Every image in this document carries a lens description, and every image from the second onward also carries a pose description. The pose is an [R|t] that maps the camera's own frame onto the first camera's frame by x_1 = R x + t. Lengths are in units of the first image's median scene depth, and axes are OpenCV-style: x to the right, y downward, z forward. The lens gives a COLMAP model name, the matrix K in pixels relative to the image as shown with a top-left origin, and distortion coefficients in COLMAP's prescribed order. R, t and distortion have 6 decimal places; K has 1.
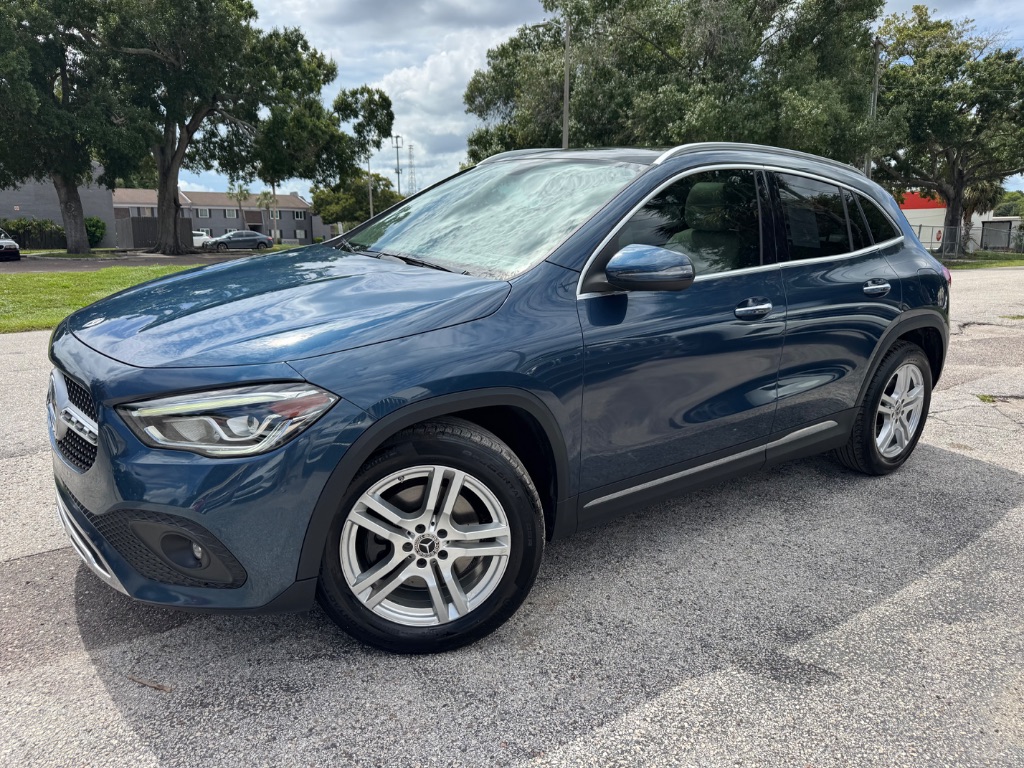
lens RADIAL K [[807.5, 0, 512.0], [0, 807.5, 384.0], [0, 0, 1]] dist [-0.002618, 0.001189]
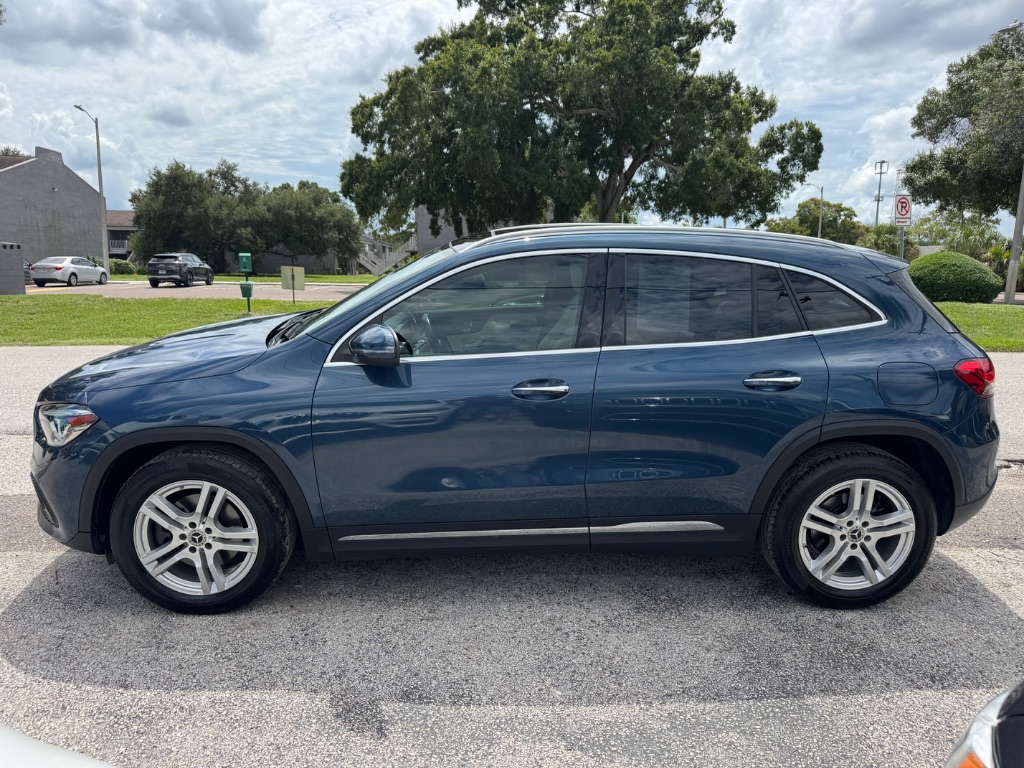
lens RADIAL K [[769.2, 0, 465.2], [0, 769.2, 412.9], [0, 0, 1]] dist [-0.010989, -0.010230]
pose [[0.780723, 0.123246, -0.612602, 0.121774], [-0.115991, 0.991902, 0.051732, -0.015957], [0.614017, 0.030668, 0.788697, 0.026470]]
